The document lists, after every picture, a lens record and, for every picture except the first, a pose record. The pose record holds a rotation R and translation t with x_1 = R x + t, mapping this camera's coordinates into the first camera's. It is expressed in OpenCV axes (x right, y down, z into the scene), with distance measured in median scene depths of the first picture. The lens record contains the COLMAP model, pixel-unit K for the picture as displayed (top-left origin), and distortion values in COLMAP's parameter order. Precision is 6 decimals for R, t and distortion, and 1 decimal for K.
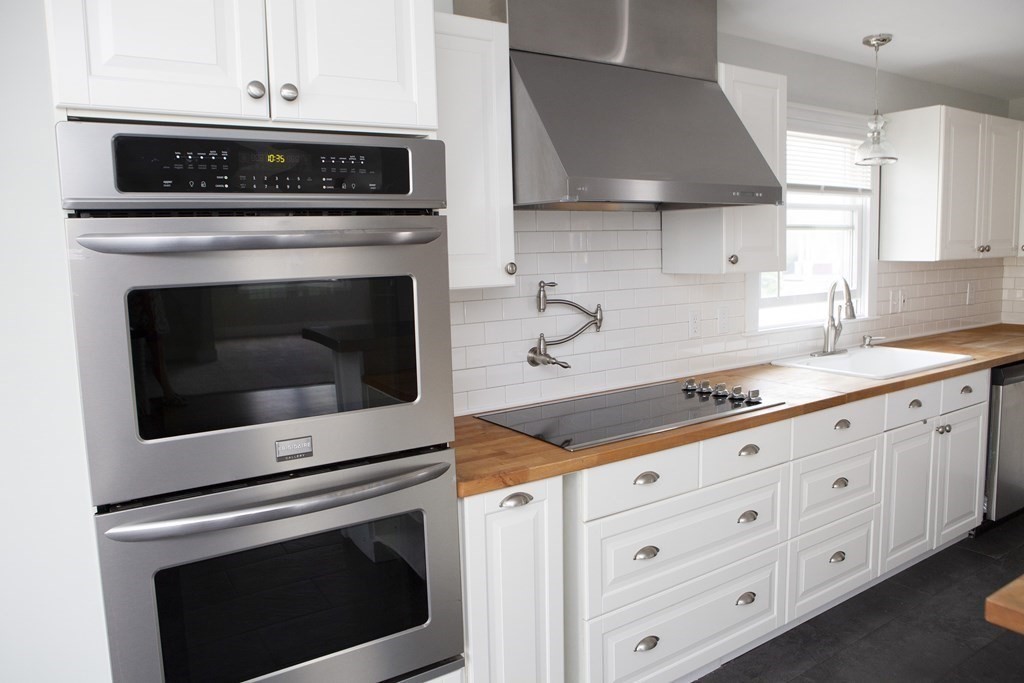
lens RADIAL K [[711.1, 0, 512.7], [0, 711.1, 331.7], [0, 0, 1]] dist [-0.092864, 0.056466]
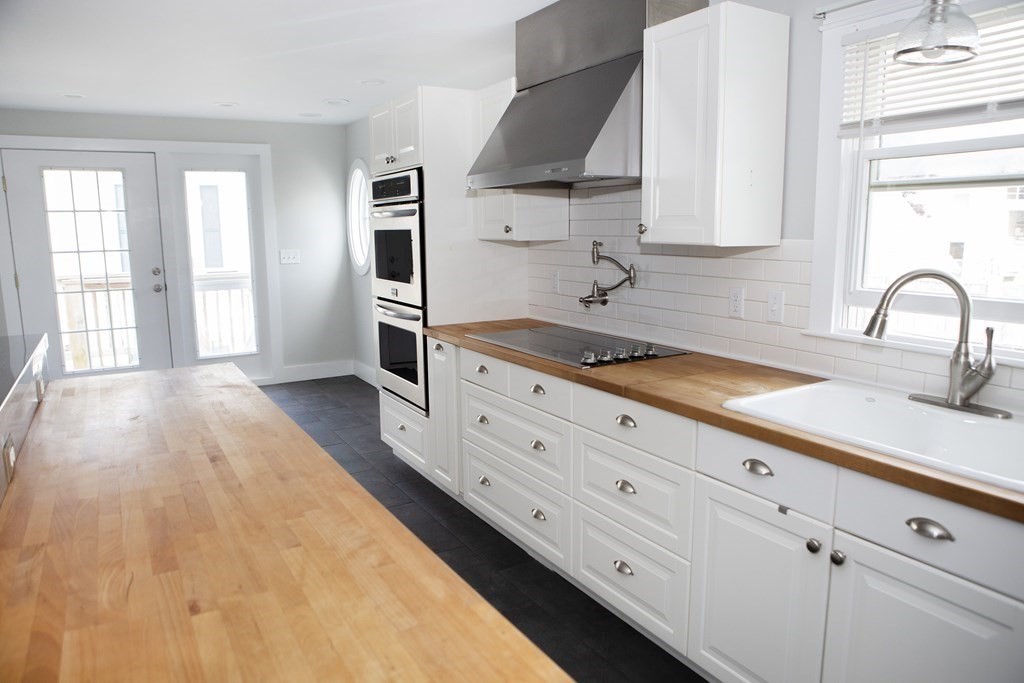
lens RADIAL K [[711.1, 0, 512.8], [0, 711.1, 335.3], [0, 0, 1]] dist [-0.092864, 0.056466]
pose [[-0.036572, 0.182466, -0.982532, 1.354494], [-0.094463, 0.978156, 0.185170, -0.126653], [0.994856, 0.099585, -0.018537, 0.873719]]
